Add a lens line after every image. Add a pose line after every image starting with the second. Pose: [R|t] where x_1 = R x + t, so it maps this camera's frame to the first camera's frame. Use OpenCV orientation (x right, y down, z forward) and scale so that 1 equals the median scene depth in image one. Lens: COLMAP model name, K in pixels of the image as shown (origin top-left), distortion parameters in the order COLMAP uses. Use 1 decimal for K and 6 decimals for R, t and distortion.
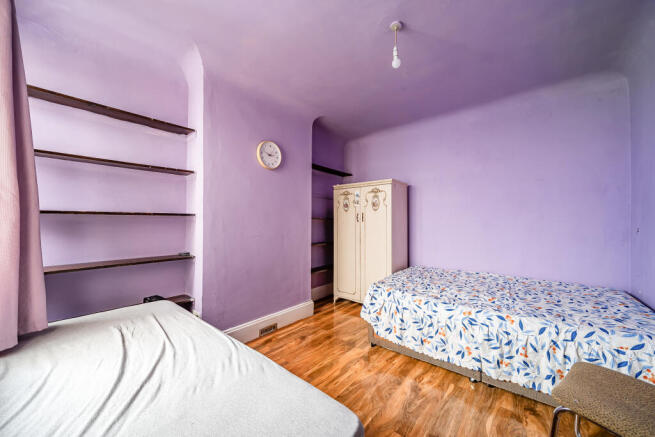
lens RADIAL K [[239.2, 0, 328.3], [0, 239.2, 219.7], [0, 0, 1]] dist [-0.001846, -0.000082]
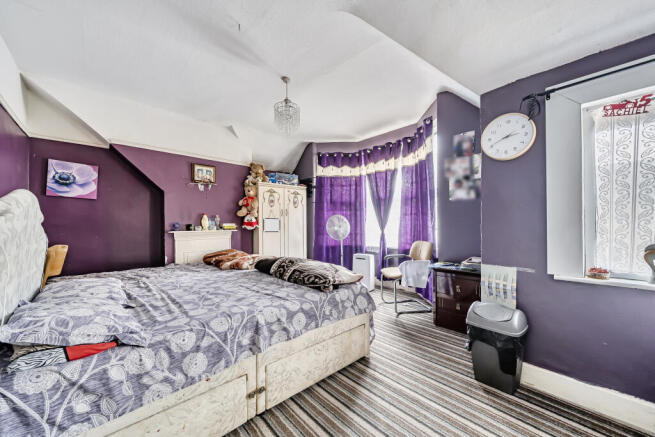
lens RADIAL K [[239.2, 0, 327.9], [0, 239.2, 221.0], [0, 0, 1]] dist [-0.001846, -0.000082]
pose [[0.120577, 0.000911, 0.992704, -1.085942], [-0.001224, 0.999999, -0.000769, 0.036241], [-0.992703, -0.001123, 0.120578, 0.630197]]
